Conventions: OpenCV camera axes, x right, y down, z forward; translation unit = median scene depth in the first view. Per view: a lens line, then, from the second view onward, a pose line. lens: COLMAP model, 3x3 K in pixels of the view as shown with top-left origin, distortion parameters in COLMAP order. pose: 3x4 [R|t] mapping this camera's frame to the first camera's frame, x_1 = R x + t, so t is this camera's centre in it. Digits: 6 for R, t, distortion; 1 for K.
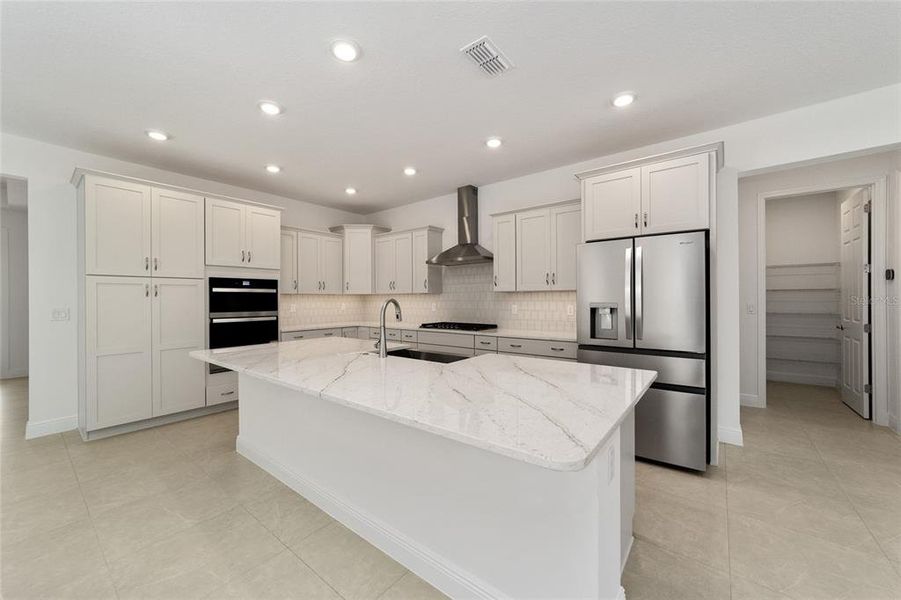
lens RADIAL K [[348.5, 0, 443.6], [0, 348.5, 297.9], [0, 0, 1]] dist [-0.006898, 0.002138]
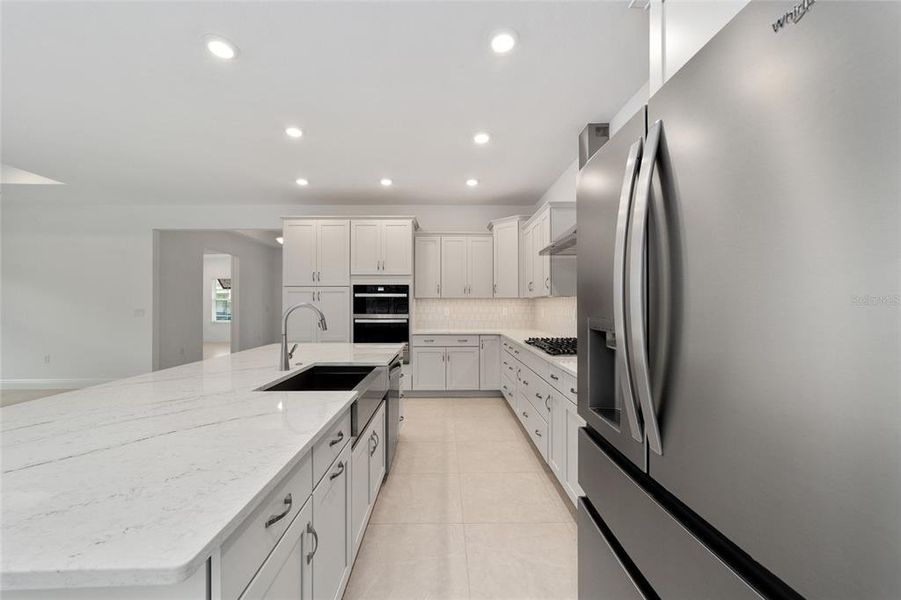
lens RADIAL K [[348.5, 0, 445.8], [0, 348.5, 300.1], [0, 0, 1]] dist [-0.006898, 0.002138]
pose [[0.632163, -0.000395, -0.774836, 0.420853], [-0.001129, 0.999998, -0.001430, -0.003960], [0.774835, 0.001779, 0.632161, 0.419723]]
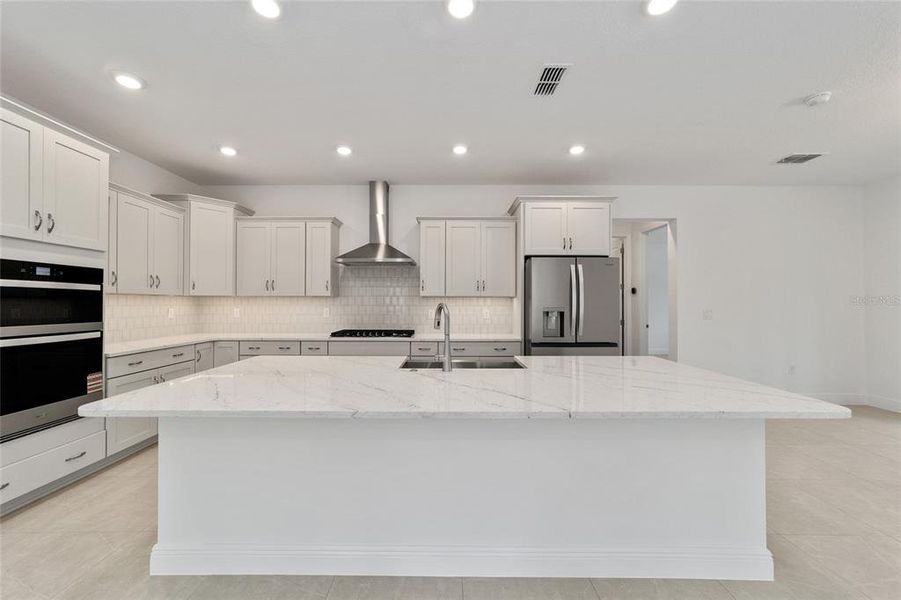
lens RADIAL K [[348.5, 0, 448.9], [0, 348.5, 302.3], [0, 0, 1]] dist [-0.006898, 0.002138]
pose [[0.781287, 0.008768, 0.624110, -0.387880], [-0.007987, 0.999960, -0.004050, 0.002424], [-0.624120, -0.001821, 0.781326, 0.177766]]
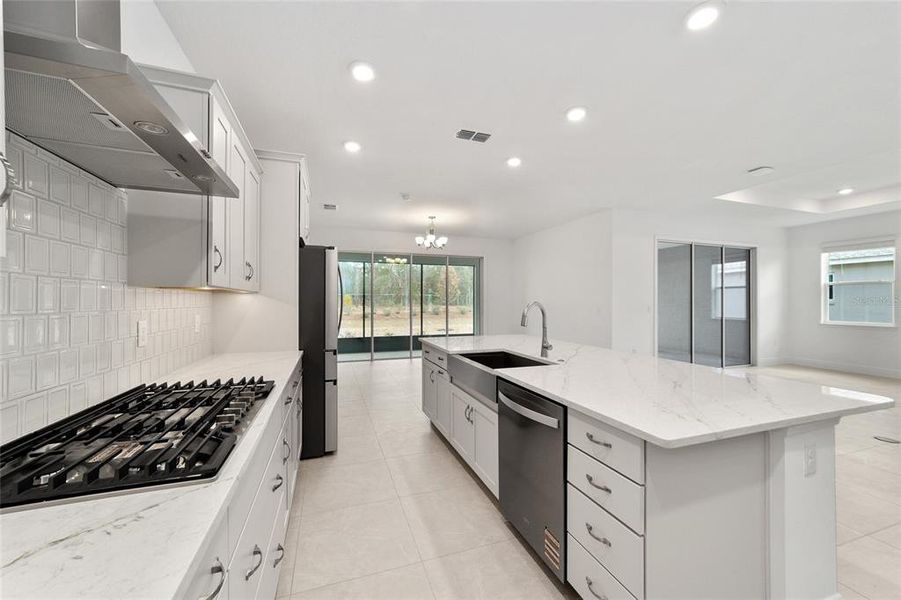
lens RADIAL K [[348.5, 0, 445.6], [0, 348.5, 300.2], [0, 0, 1]] dist [-0.006898, 0.002138]
pose [[-0.845238, 0.011935, 0.534257, -0.269176], [0.010070, 0.999929, -0.006406, 0.004916], [-0.534295, -0.000035, -0.845298, 1.150955]]
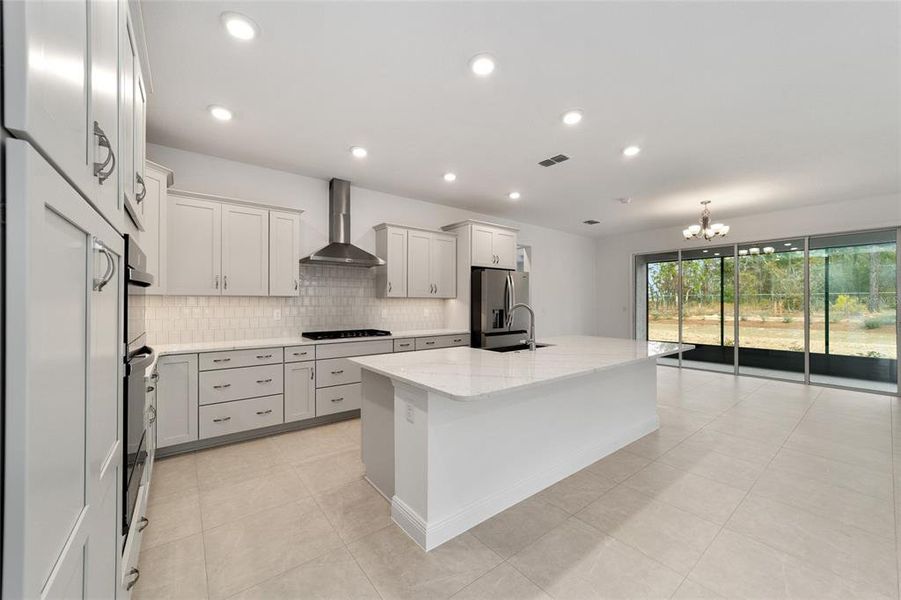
lens RADIAL K [[348.5, 0, 451.1], [0, 348.5, 301.3], [0, 0, 1]] dist [-0.006898, 0.002138]
pose [[0.224235, 0.010676, 0.974477, -0.802956], [-0.002063, 0.999943, -0.010480, 0.005137], [-0.974533, 0.000339, 0.224245, 0.554335]]
